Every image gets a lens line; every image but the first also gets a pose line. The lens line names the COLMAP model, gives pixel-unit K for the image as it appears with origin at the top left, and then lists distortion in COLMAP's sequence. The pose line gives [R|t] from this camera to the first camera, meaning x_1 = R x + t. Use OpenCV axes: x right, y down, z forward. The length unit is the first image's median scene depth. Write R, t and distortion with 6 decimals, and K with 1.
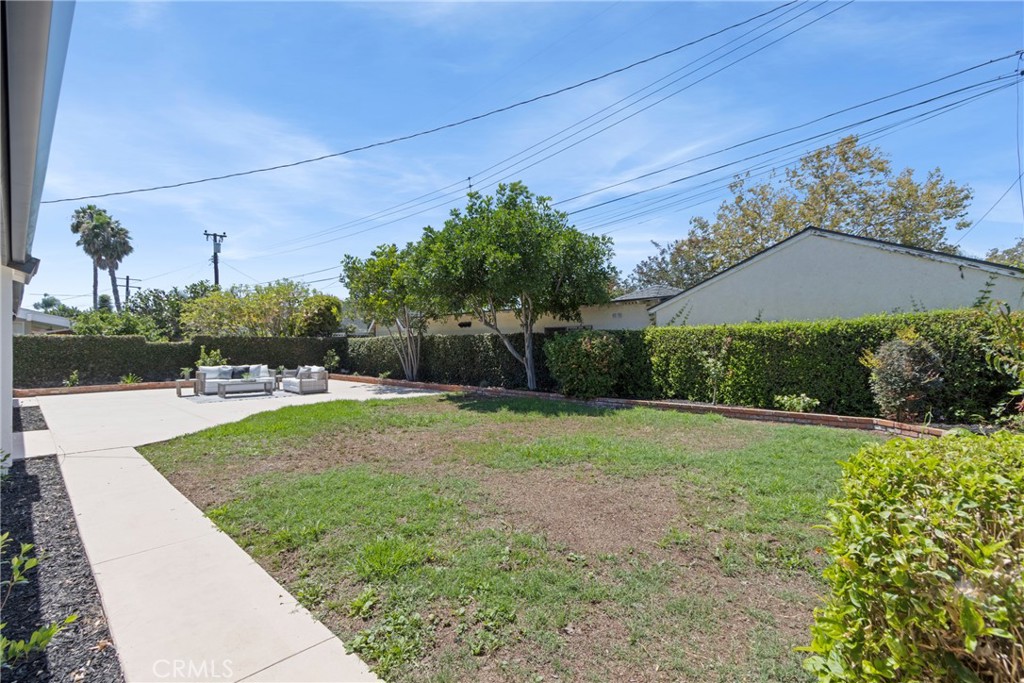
lens RADIAL K [[474.4, 0, 510.2], [0, 474.4, 338.2], [0, 0, 1]] dist [0.008791, -0.000245]
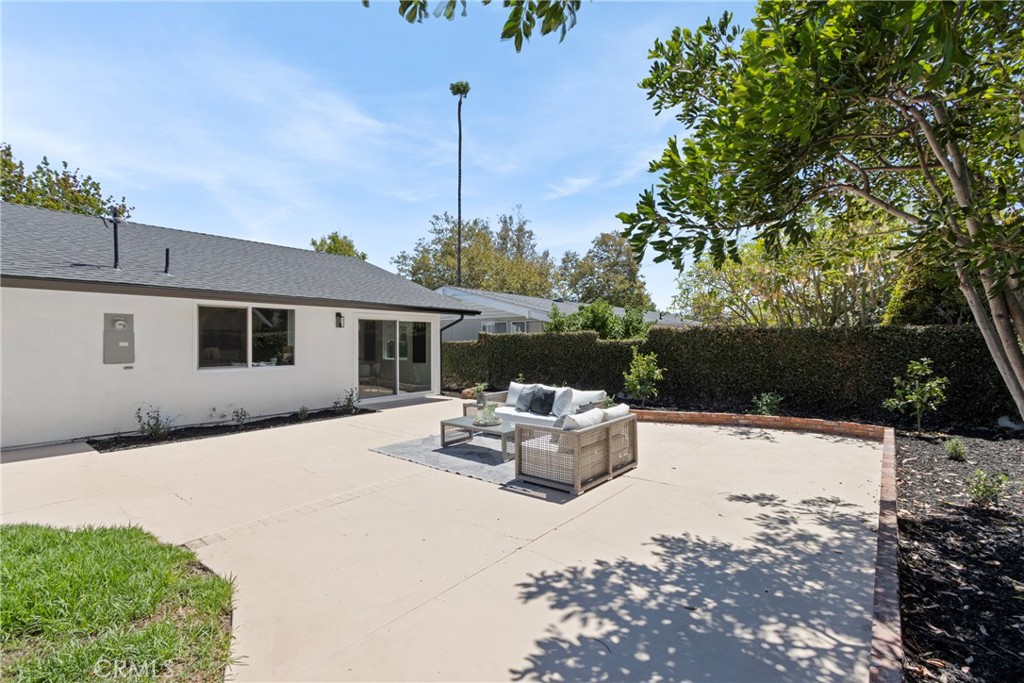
lens RADIAL K [[474.4, 0, 510.2], [0, 474.4, 338.2], [0, 0, 1]] dist [0.008791, -0.000245]
pose [[0.080929, -0.002433, -0.996717, -0.038839], [0.013575, 0.999907, -0.001338, 0.003780], [0.996627, -0.013422, 0.080954, 0.650924]]
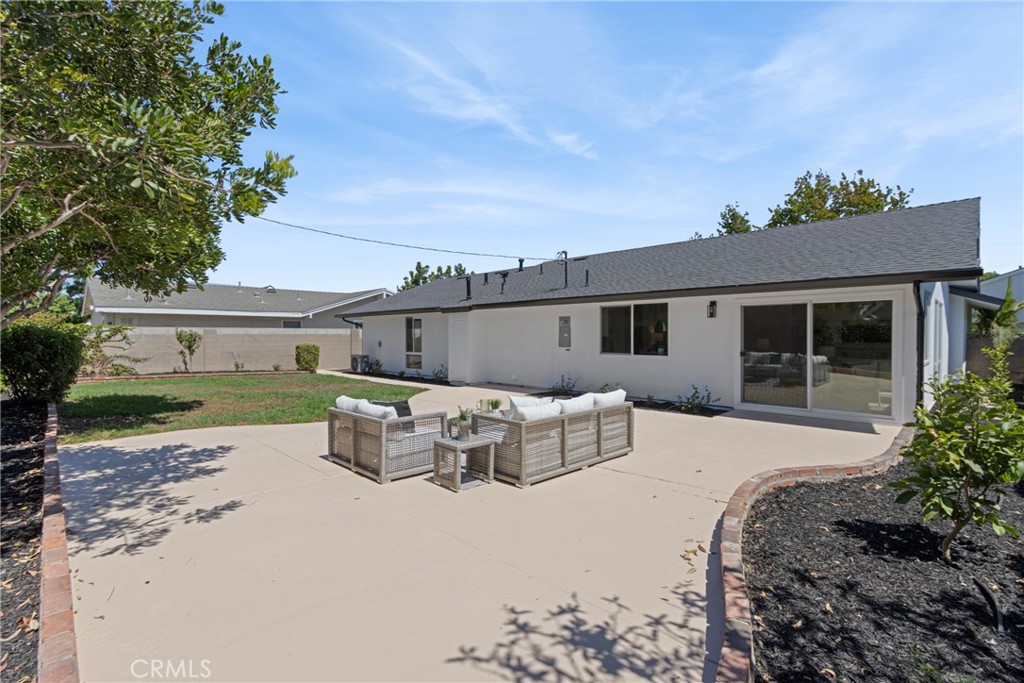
lens RADIAL K [[474.4, 0, 510.2], [0, 474.4, 338.2], [0, 0, 1]] dist [0.008791, -0.000245]
pose [[-0.999237, 0.006880, 0.038439, -0.390136], [0.006705, 0.999967, -0.004675, 0.010101], [-0.038470, -0.004414, -0.999250, 0.983427]]
